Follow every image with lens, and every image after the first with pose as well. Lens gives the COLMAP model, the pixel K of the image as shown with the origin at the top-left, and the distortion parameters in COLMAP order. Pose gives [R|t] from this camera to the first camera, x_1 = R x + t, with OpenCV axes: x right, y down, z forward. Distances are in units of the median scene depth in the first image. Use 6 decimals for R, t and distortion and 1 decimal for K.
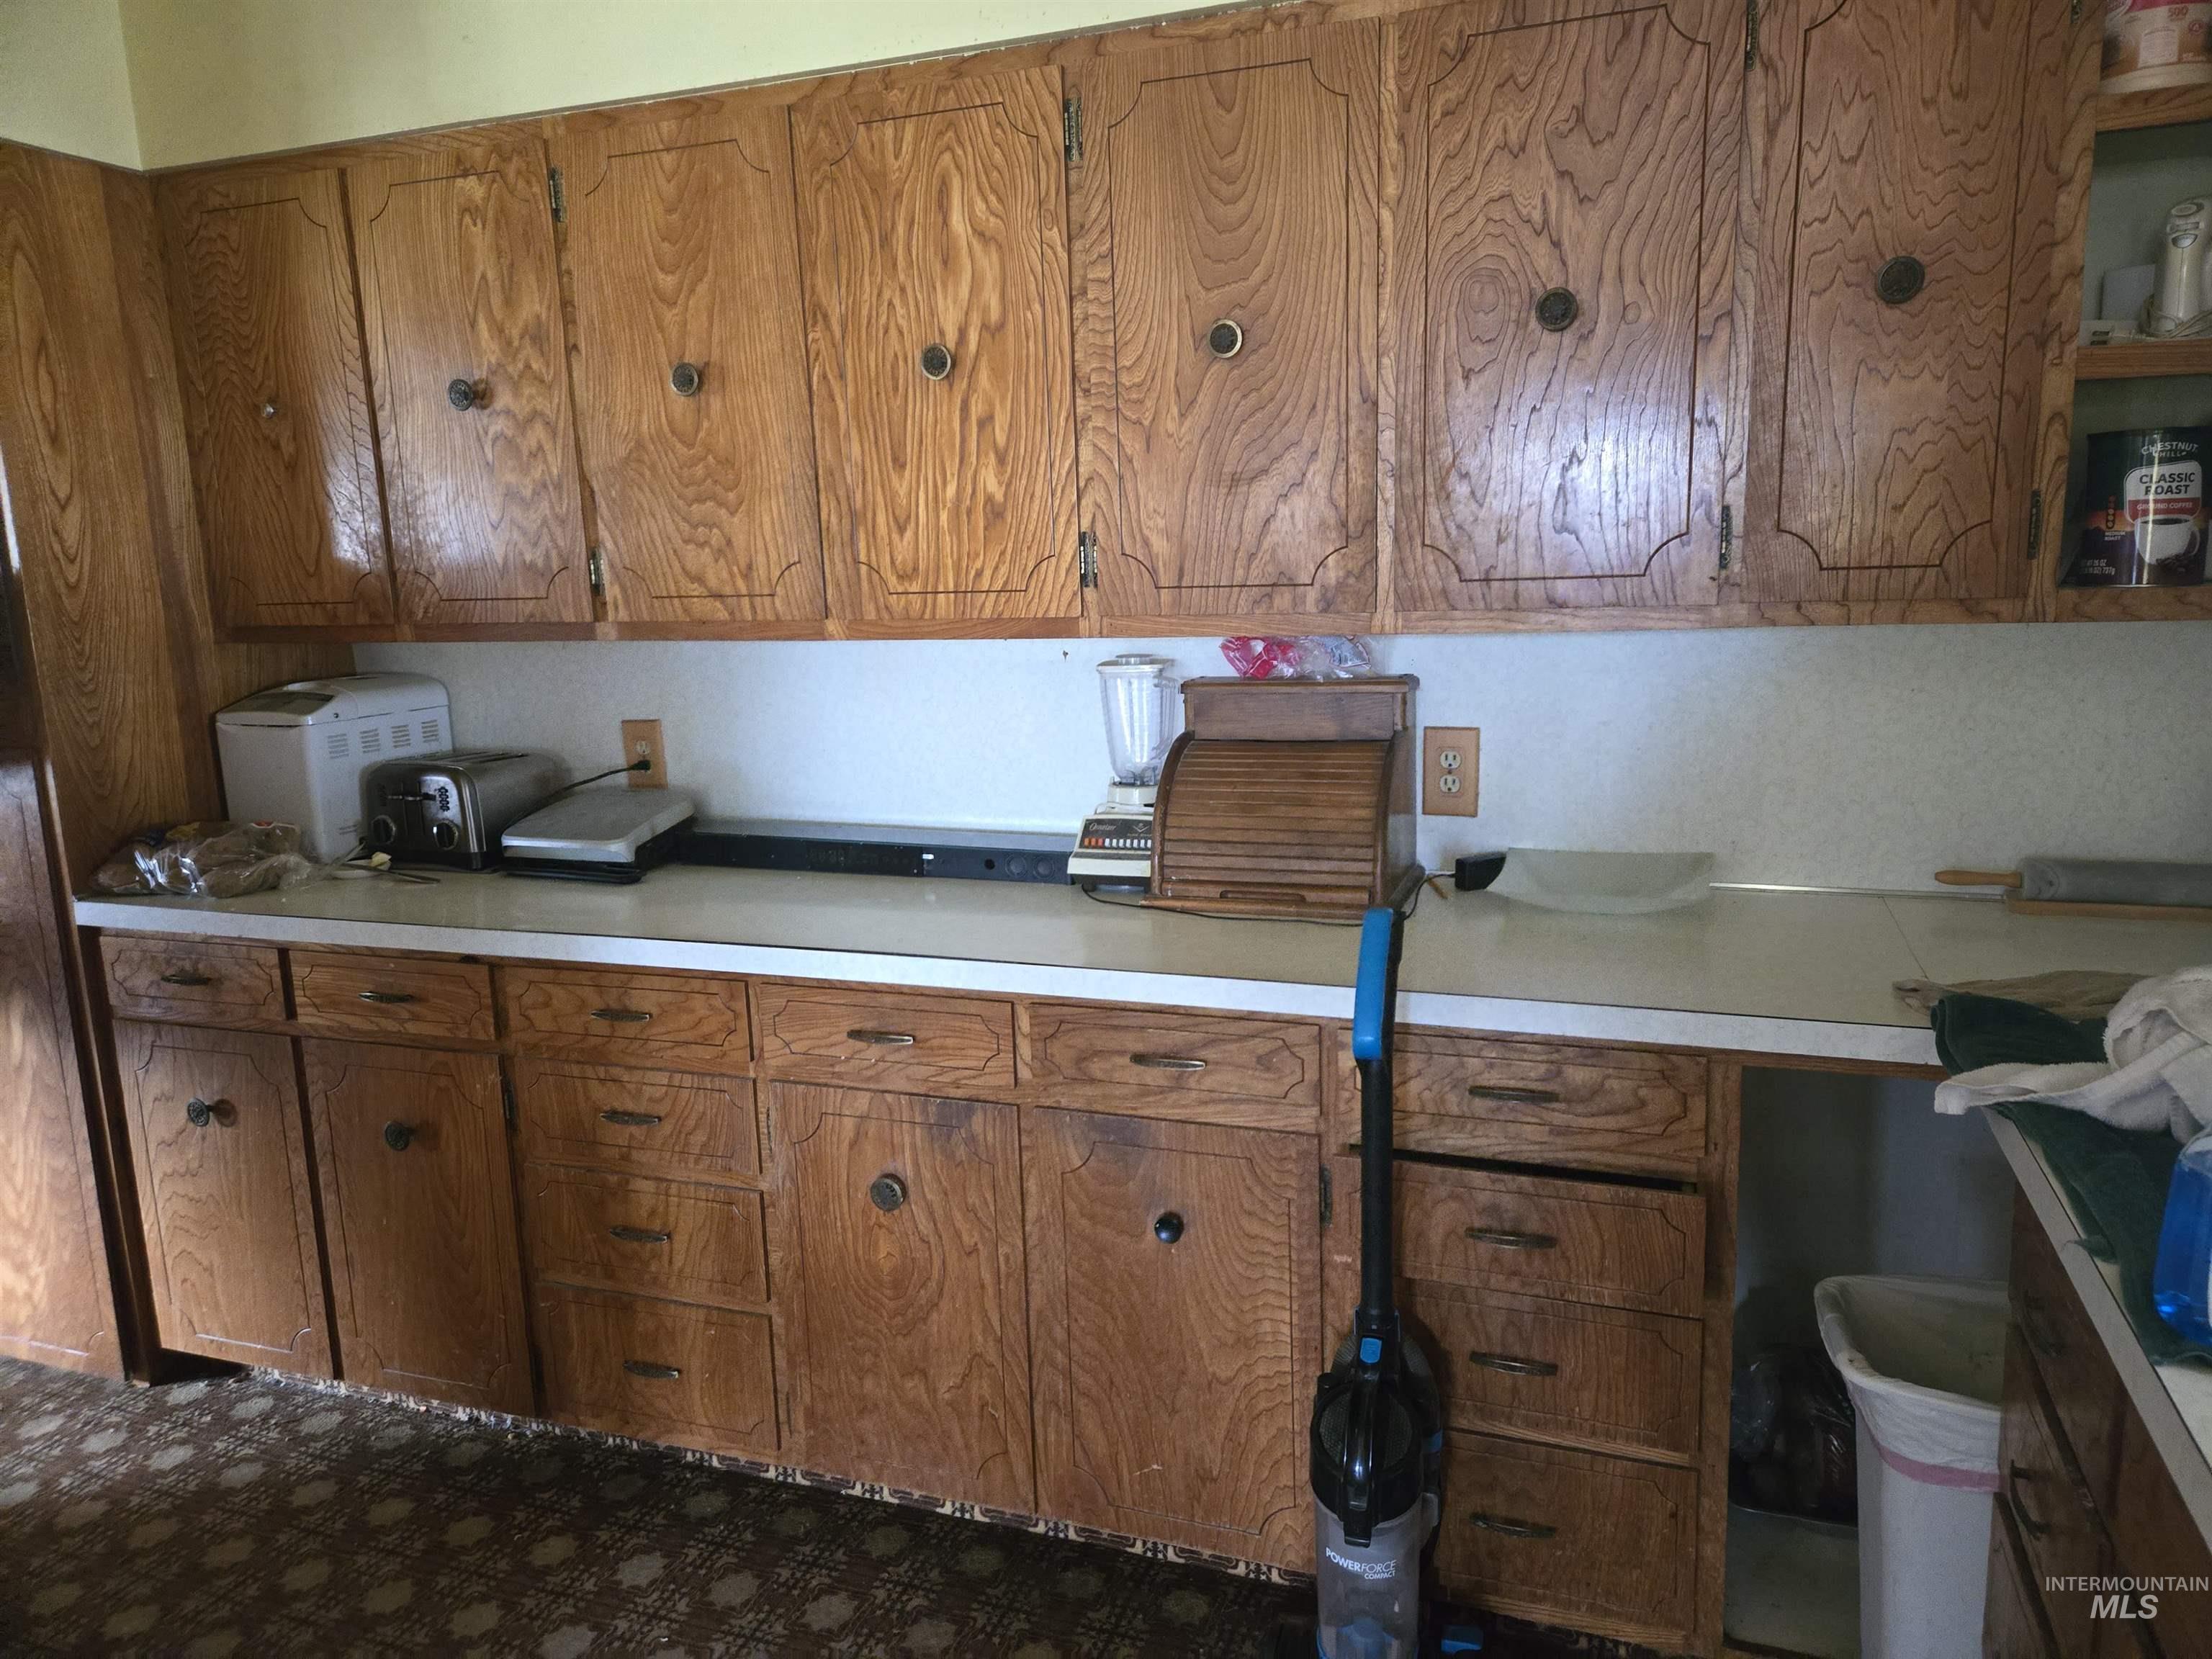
lens RADIAL K [[1495.5, 0, 1106.0], [0, 1495.5, 829.5], [0, 0, 1]] dist [0.038275, -0.000746]
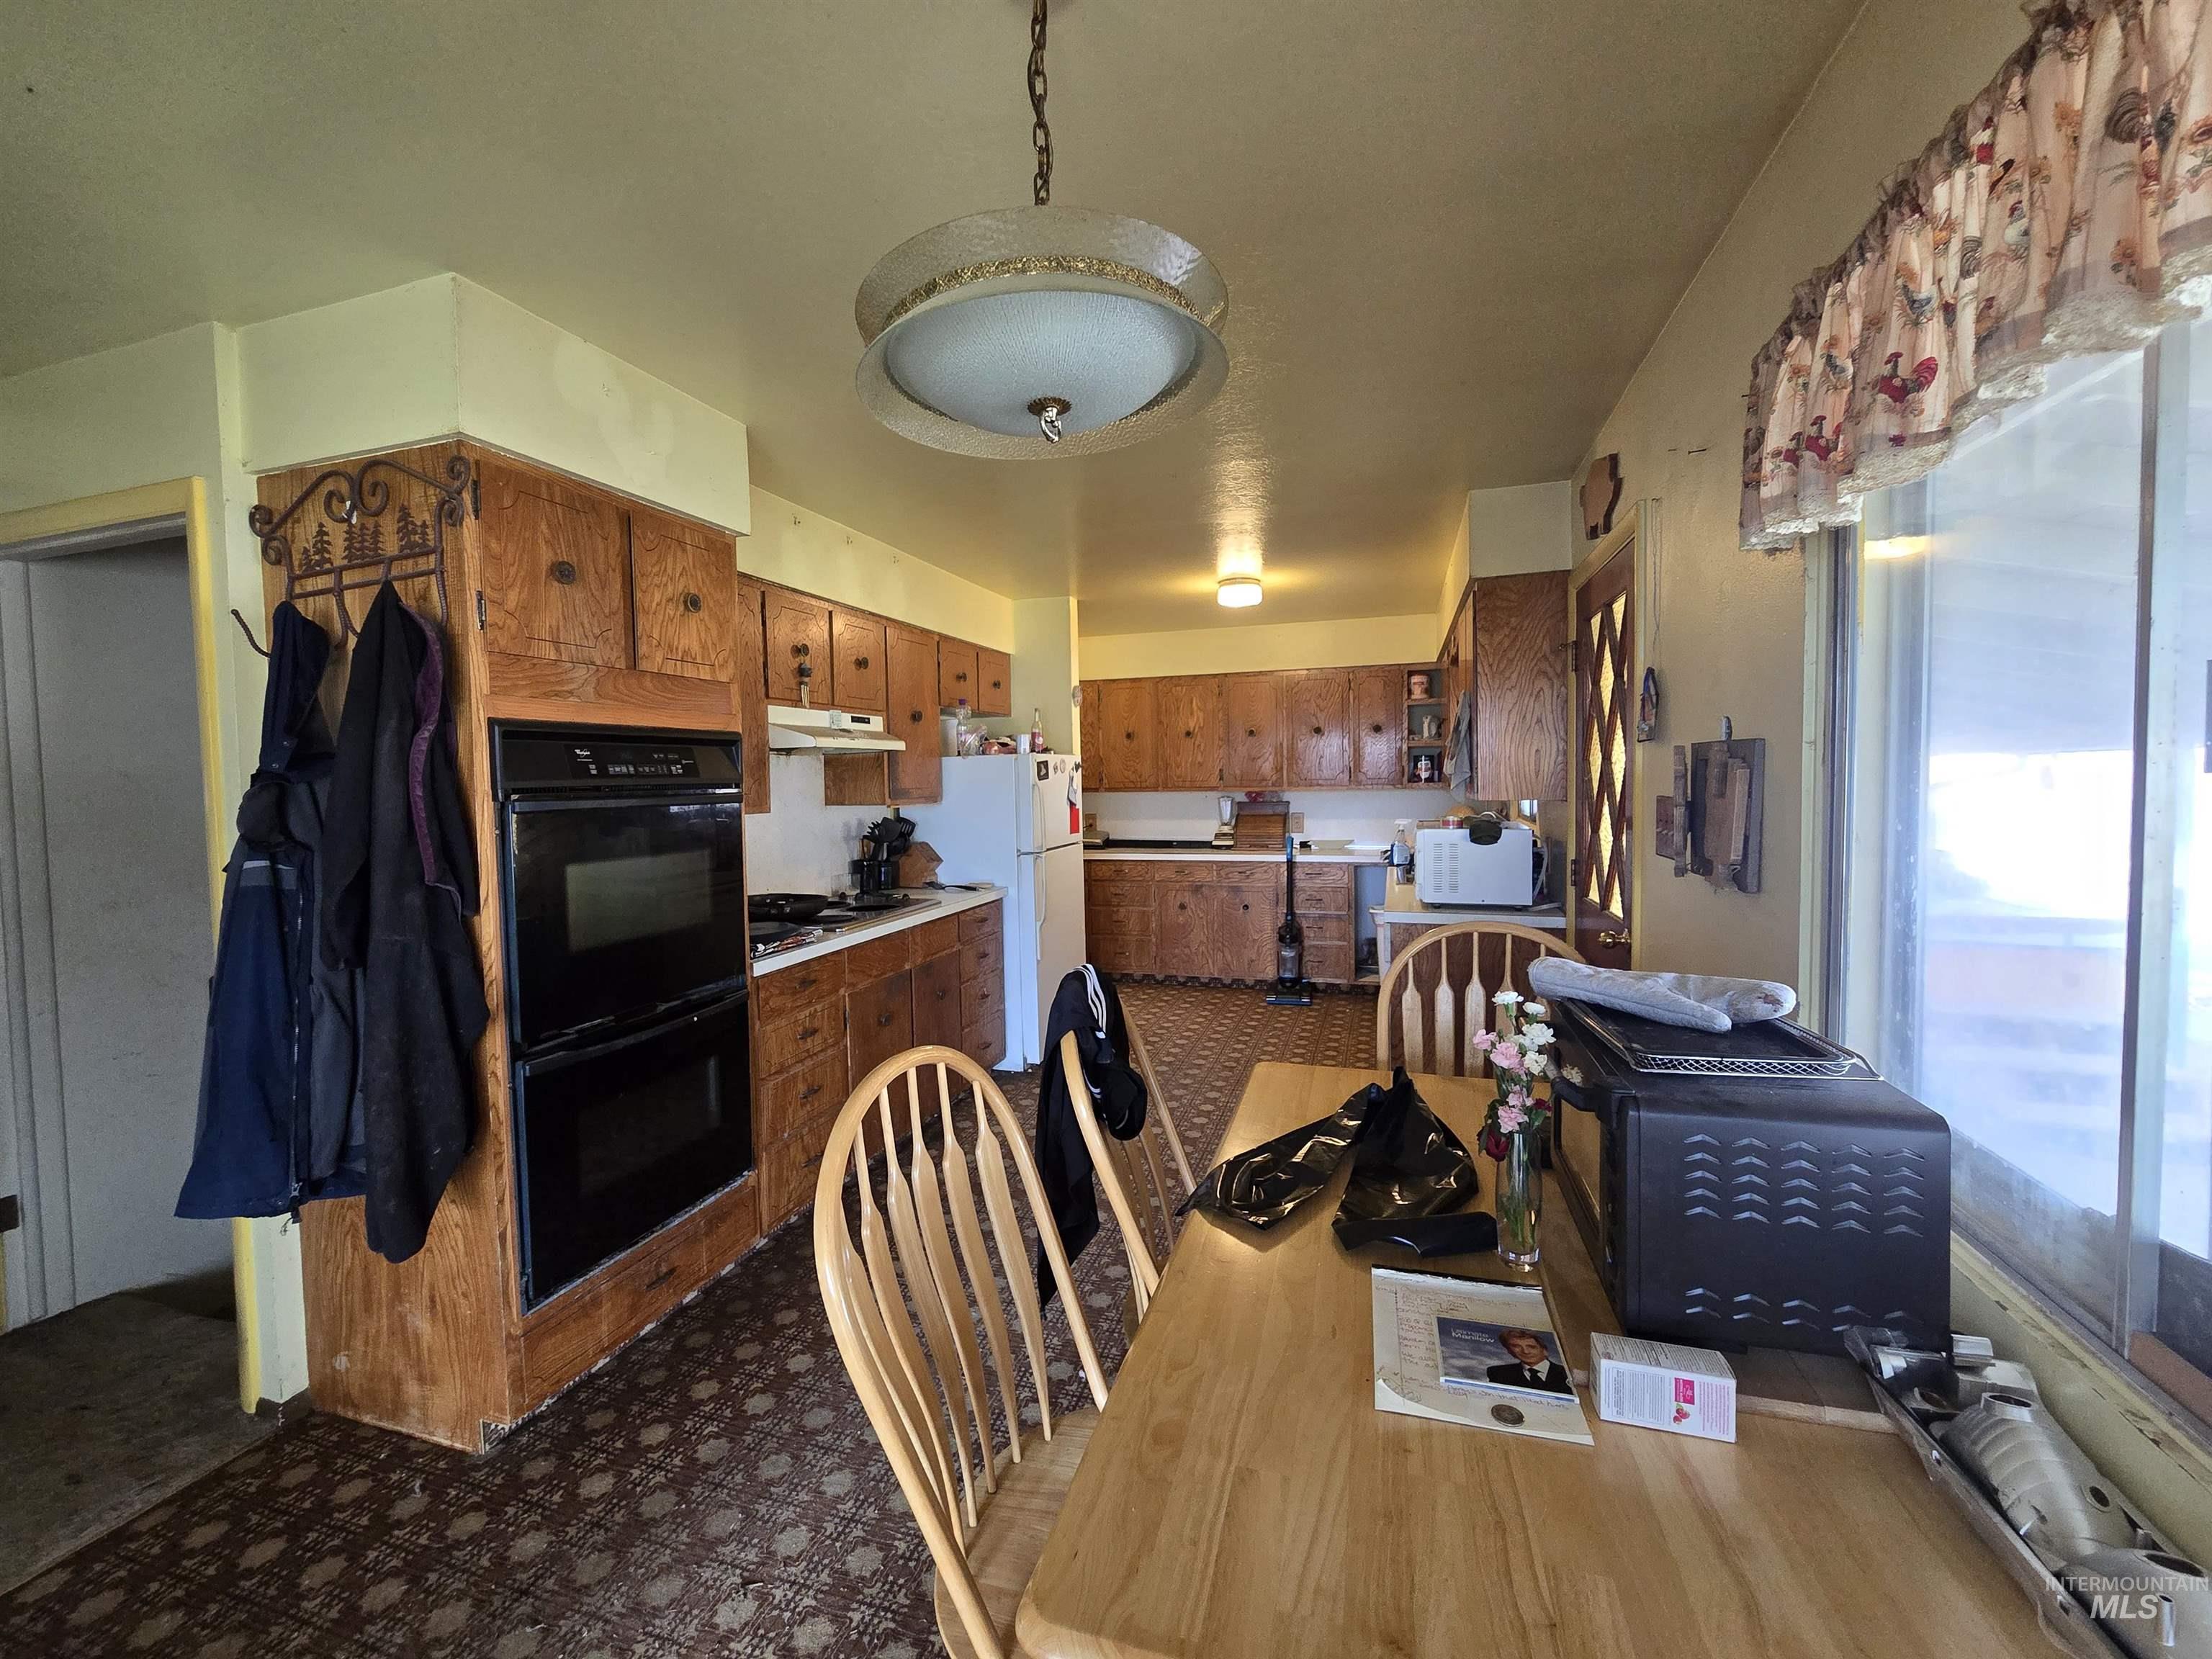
lens RADIAL K [[885.6, 0, 1106.0], [0, 885.6, 829.5], [0, 0, 1]] dist [-0.000206, -0.000011]
pose [[0.997898, 0.013198, 0.063446, -0.562648], [-0.004945, 0.991696, -0.128509, 0.360173], [-0.064616, 0.127926, 0.989677, -1.758385]]
